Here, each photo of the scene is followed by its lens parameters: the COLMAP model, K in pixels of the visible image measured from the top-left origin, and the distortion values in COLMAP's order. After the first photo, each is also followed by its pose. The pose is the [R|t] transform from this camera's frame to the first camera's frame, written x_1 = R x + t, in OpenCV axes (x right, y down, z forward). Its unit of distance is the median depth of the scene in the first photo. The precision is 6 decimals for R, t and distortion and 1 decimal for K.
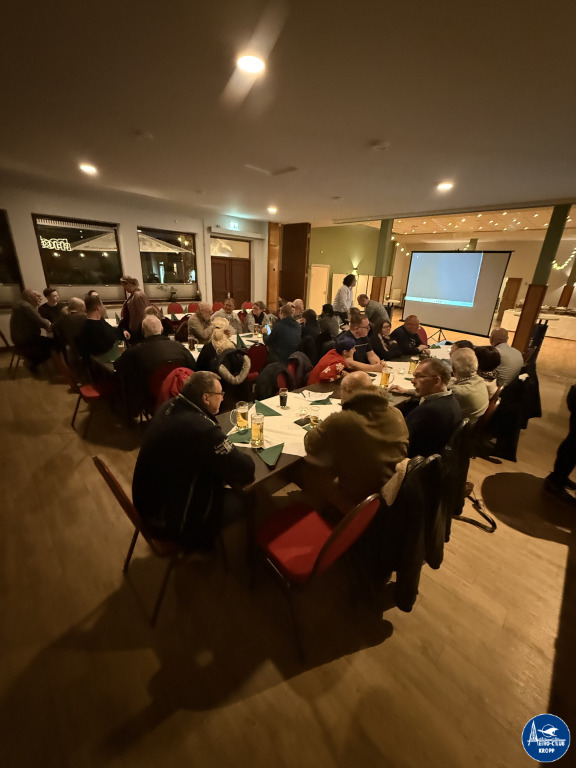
lens RADIAL K [[304.4, 0, 288.0], [0, 304.4, 384.0], [0, 0, 1]] dist [0.001258, -0.000565]
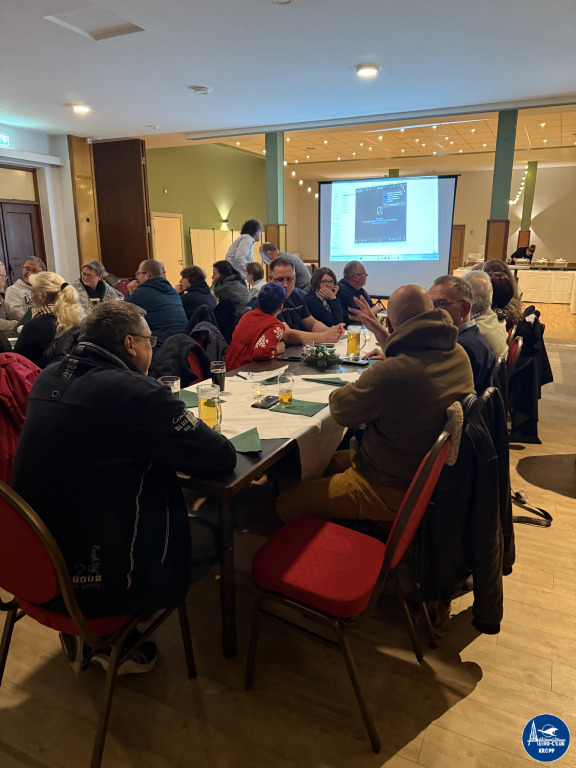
lens RADIAL K [[544.7, 0, 289.9], [0, 544.7, 389.9], [0, 0, 1]] dist [0.009696, -0.004059]
pose [[0.939657, -0.132829, 0.315281, -0.065401], [0.158854, 0.985584, -0.058217, 0.045942], [-0.303003, 0.104788, 0.947211, -0.006959]]
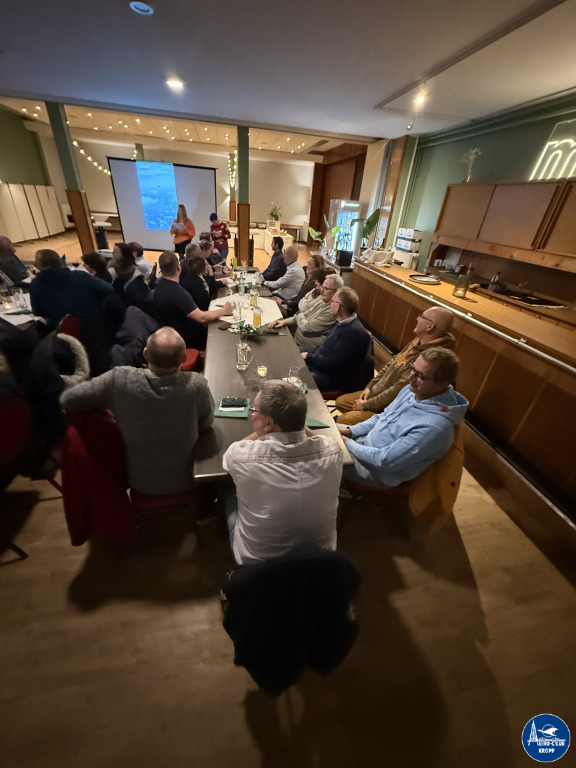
lens RADIAL K [[304.4, 0, 288.0], [0, 304.4, 384.0], [0, 0, 1]] dist [0.001258, -0.000565]
pose [[0.559374, -0.430678, 0.708249, -0.169495], [0.248103, 0.902248, 0.352695, -0.055466], [-0.790915, -0.021570, 0.611546, 0.104078]]
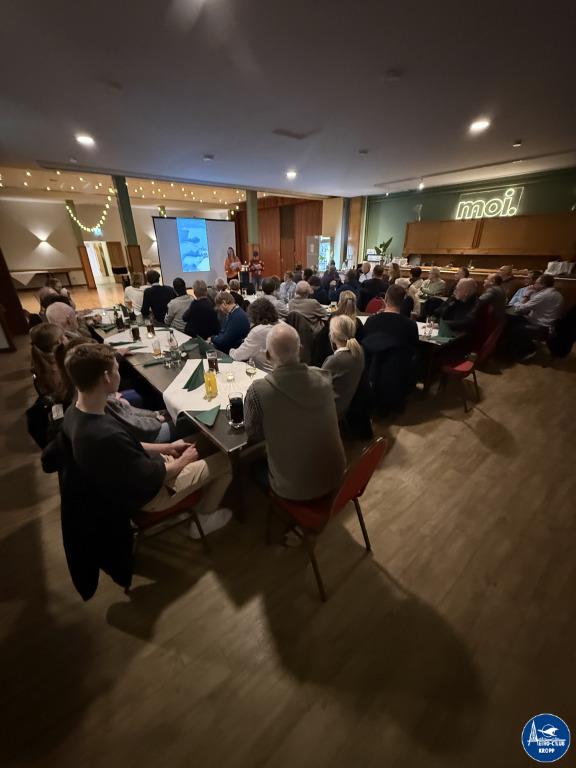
lens RADIAL K [[304.4, 0, 288.0], [0, 304.4, 384.0], [0, 0, 1]] dist [0.001258, -0.000565]
pose [[0.074978, -0.458720, 0.885412, -0.675056], [0.362953, 0.839561, 0.404230, -0.231781], [-0.928786, 0.291054, 0.229443, 0.549363]]
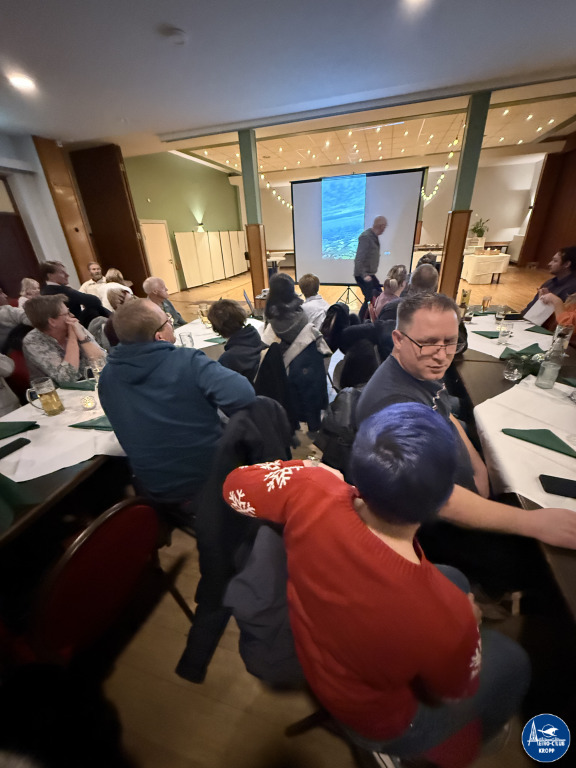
lens RADIAL K [[305.2, 0, 288.5], [0, 305.2, 380.8], [0, 0, 1]] dist [-0.000336, -0.000063]
pose [[0.866527, -0.292416, 0.404503, -0.018635], [0.254259, 0.955989, 0.146412, -0.105627], [-0.429514, -0.024022, 0.902740, 0.366057]]
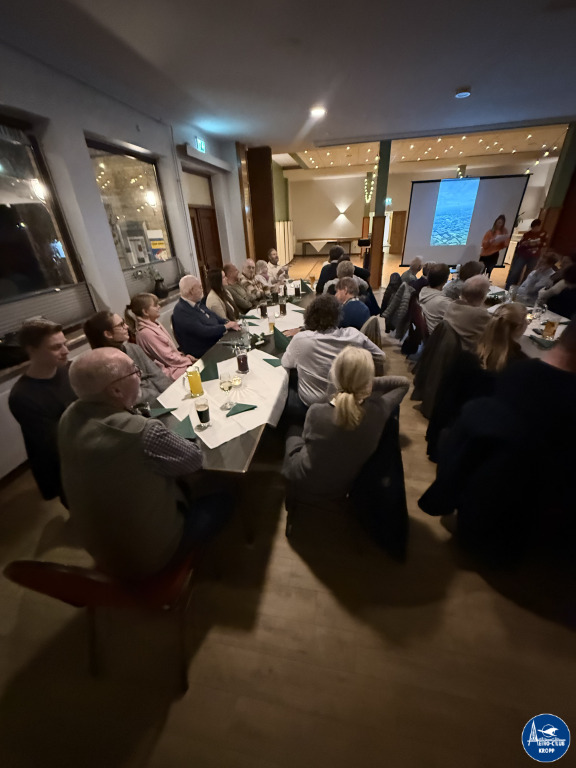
lens RADIAL K [[304.4, 0, 288.0], [0, 304.4, 384.0], [0, 0, 1]] dist [0.001258, -0.000565]
pose [[0.815817, -0.343632, 0.465145, -0.496762], [0.278332, 0.938342, 0.205049, -0.177343], [-0.506926, -0.037817, 0.861159, 0.421328]]
